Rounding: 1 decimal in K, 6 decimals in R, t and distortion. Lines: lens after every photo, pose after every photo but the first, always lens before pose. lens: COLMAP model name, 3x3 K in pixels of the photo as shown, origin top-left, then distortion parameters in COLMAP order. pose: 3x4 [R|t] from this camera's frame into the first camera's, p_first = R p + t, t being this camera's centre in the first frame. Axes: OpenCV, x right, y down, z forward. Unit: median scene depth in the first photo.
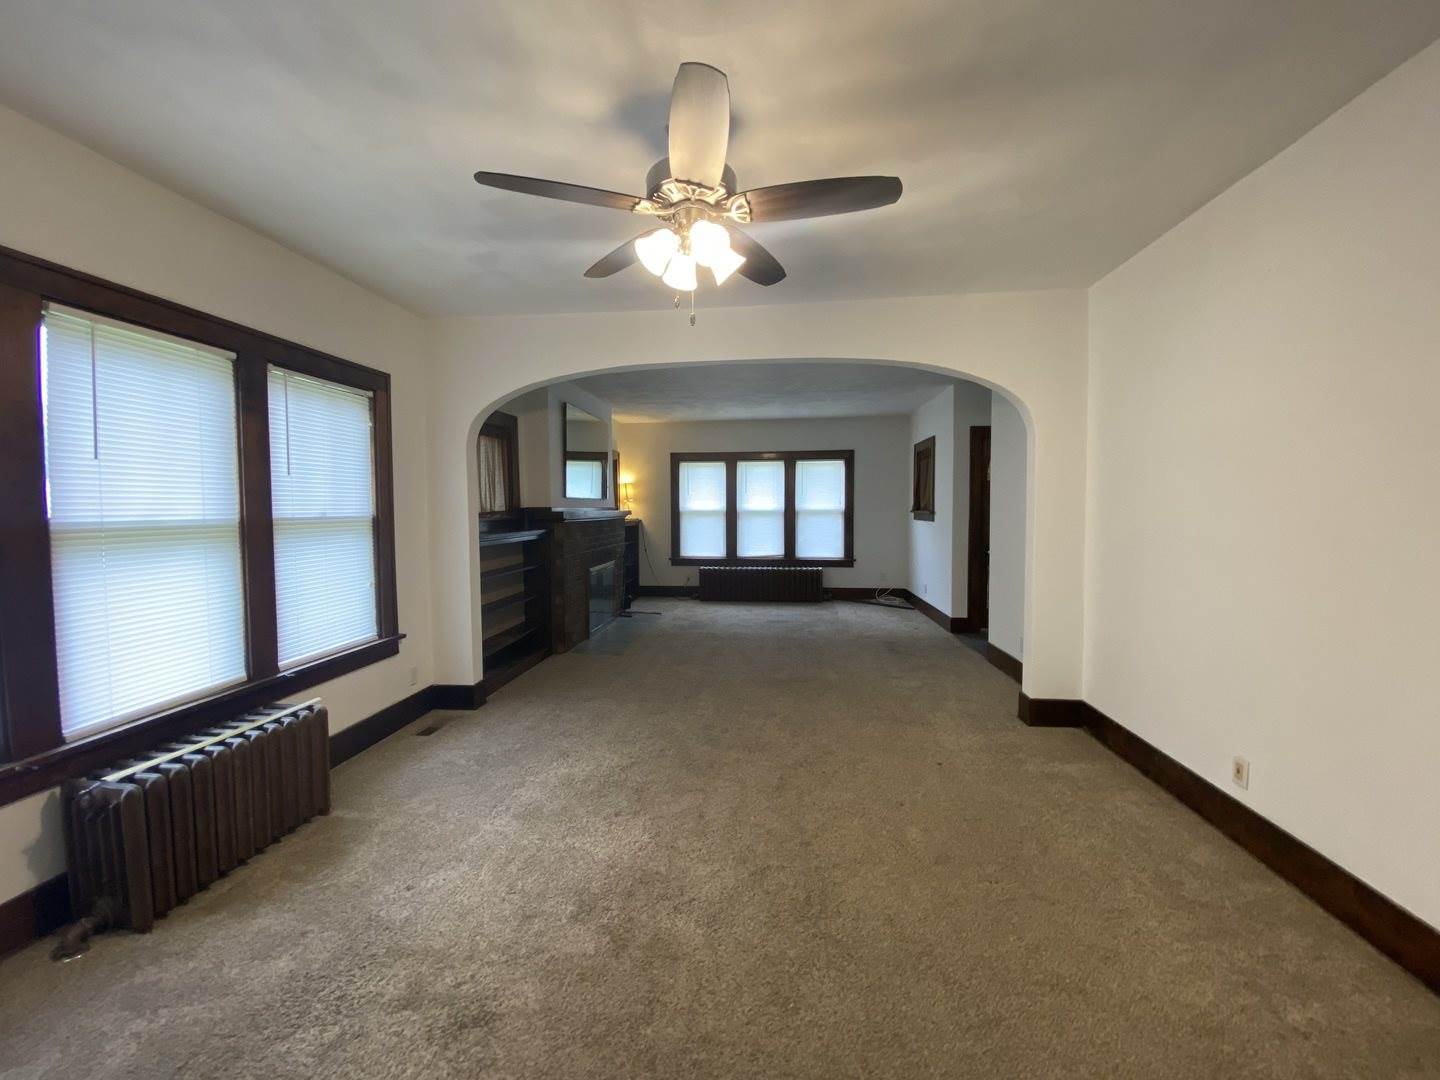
lens RADIAL K [[584.8, 0, 720.6], [0, 584.8, 541.8], [0, 0, 1]] dist [-0.020068, -0.008313]
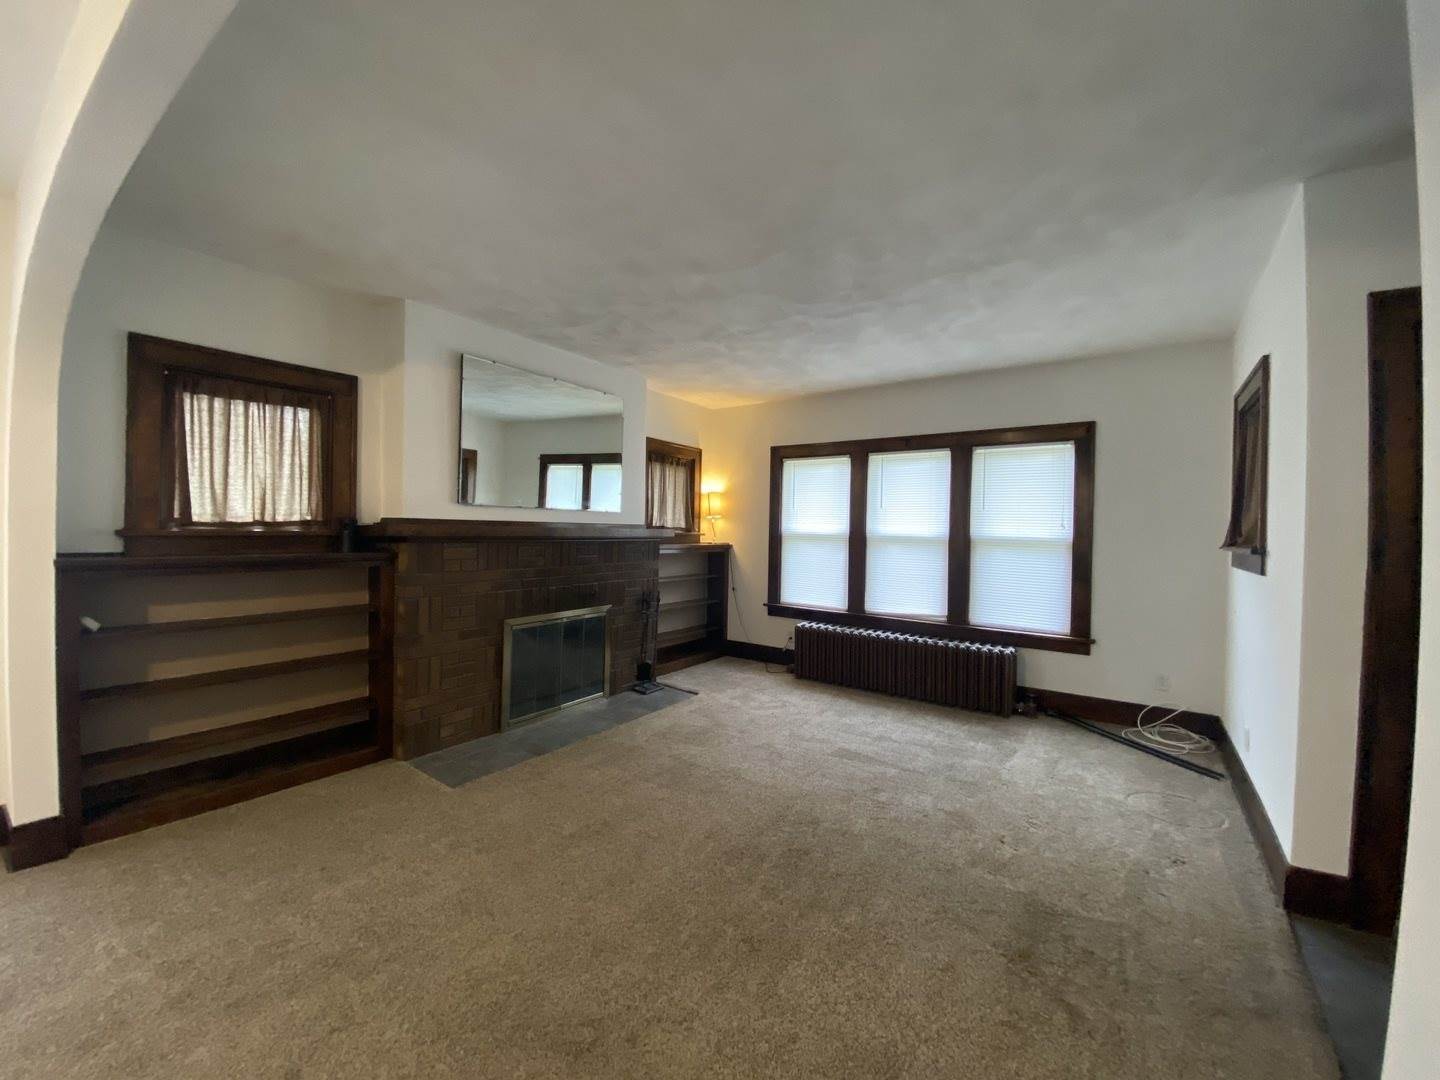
lens RADIAL K [[584.8, 0, 712.1], [0, 584.8, 532.1], [0, 0, 1]] dist [-0.020068, -0.008313]
pose [[0.858210, 0.024324, -0.512722, 0.201100], [-0.051831, 0.997878, -0.039416, -0.024628], [0.510675, 0.060403, 0.857649, 0.402378]]
